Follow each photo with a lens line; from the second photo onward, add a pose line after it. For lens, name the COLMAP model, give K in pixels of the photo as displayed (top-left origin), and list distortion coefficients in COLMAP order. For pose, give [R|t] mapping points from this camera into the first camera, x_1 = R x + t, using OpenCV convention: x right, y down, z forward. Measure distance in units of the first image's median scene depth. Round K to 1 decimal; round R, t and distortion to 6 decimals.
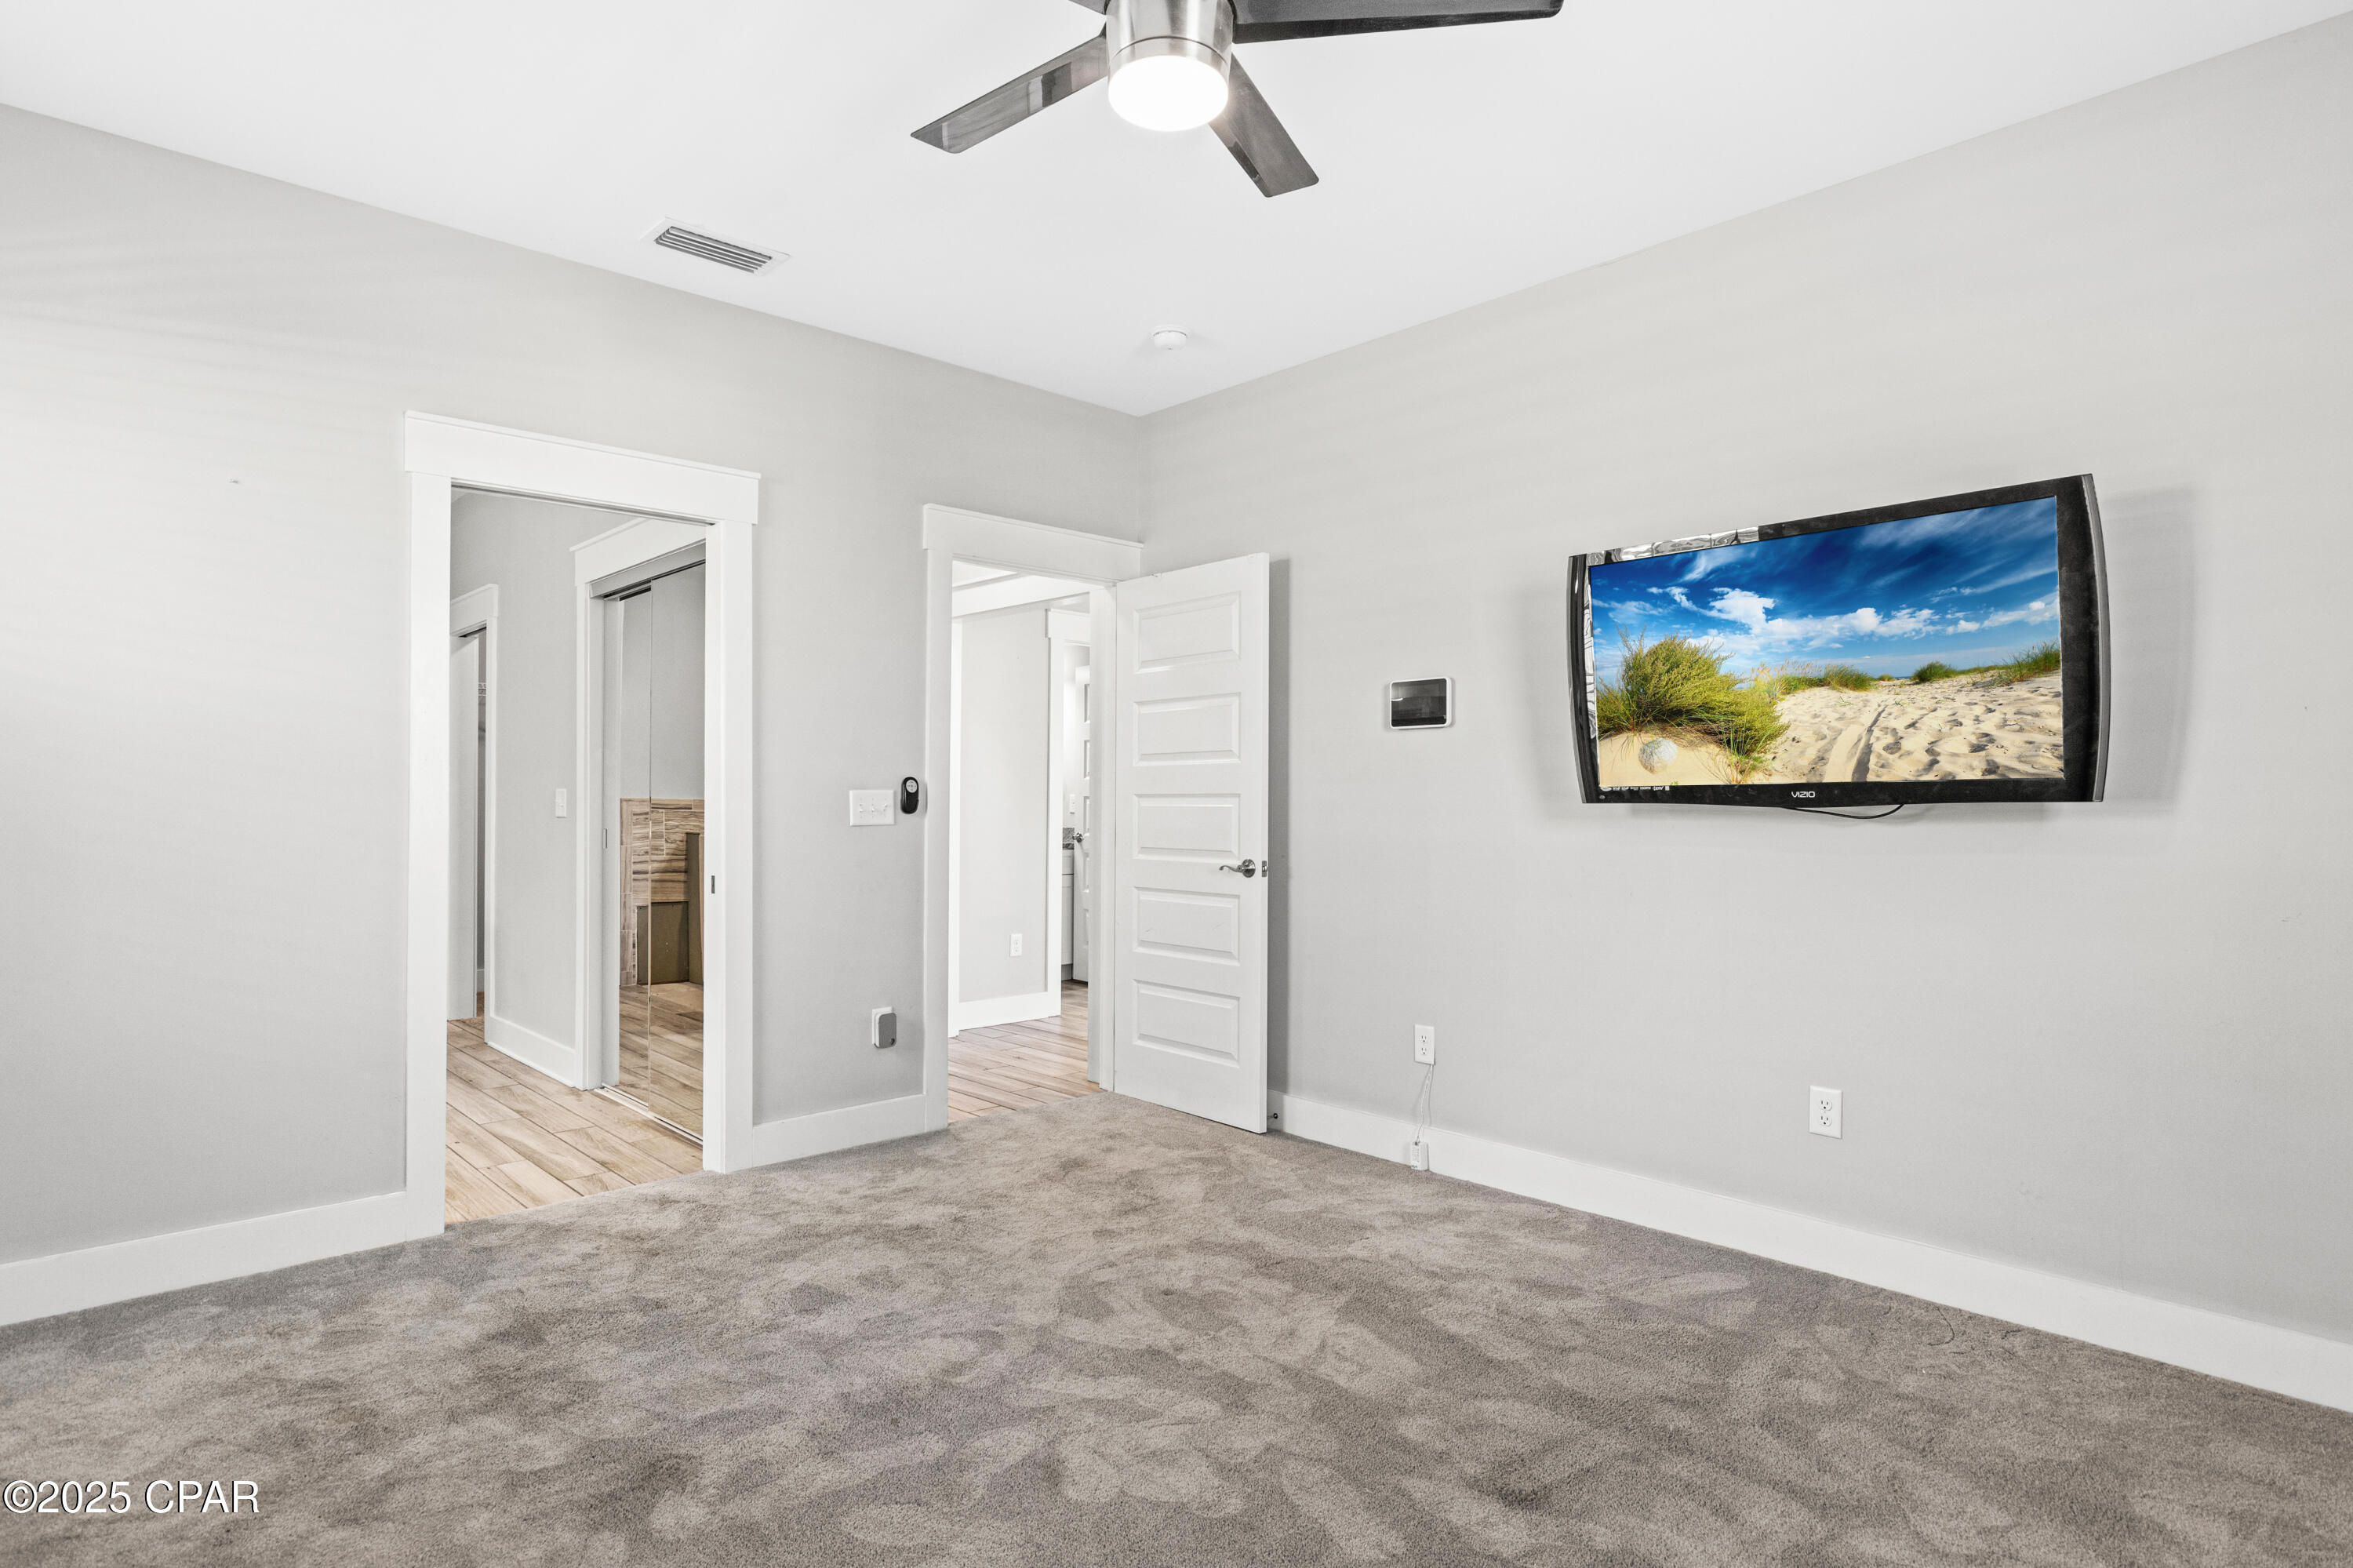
lens RADIAL K [[1258.7, 0, 1171.3], [0, 1258.7, 819.9], [0, 0, 1]] dist [0.000663, 0.000393]
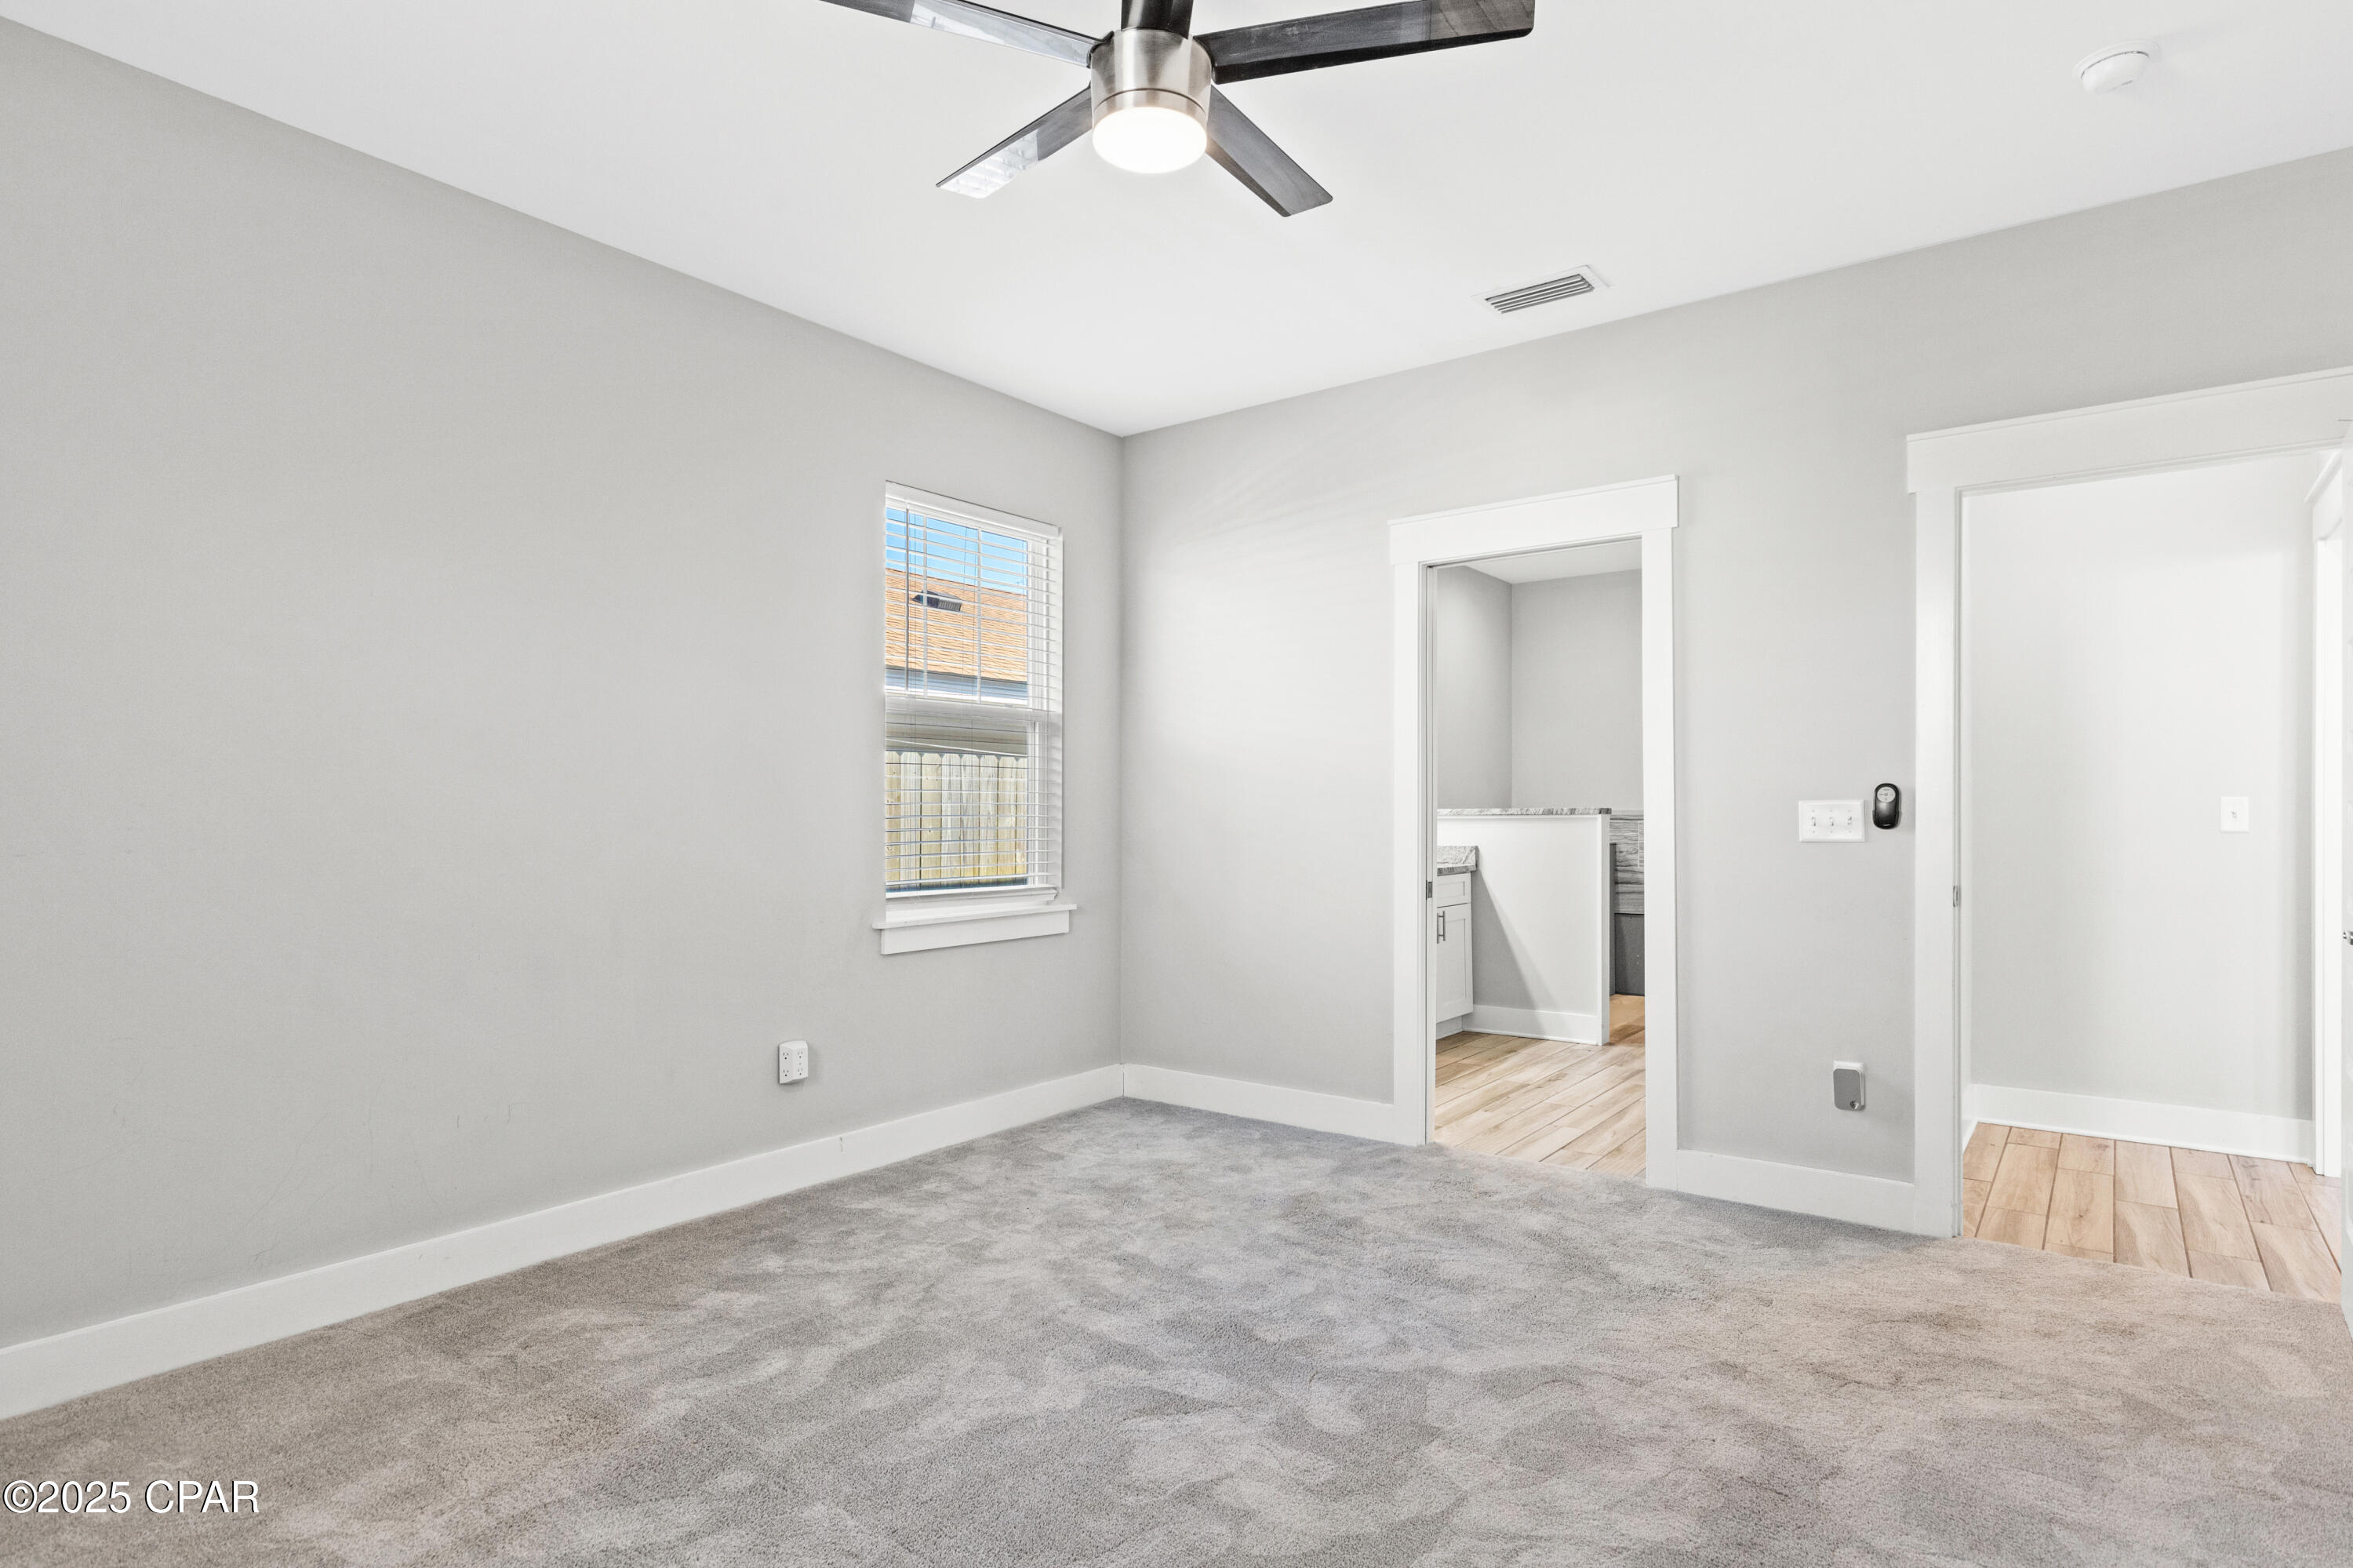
lens RADIAL K [[1258.7, 0, 1171.3], [0, 1258.7, 819.9], [0, 0, 1]] dist [0.000663, 0.000393]
pose [[0.184874, 0.006280, -0.982742, 0.563443], [-0.022488, 0.999745, 0.002158, -0.001980], [0.982505, 0.021701, 0.184968, 0.450439]]
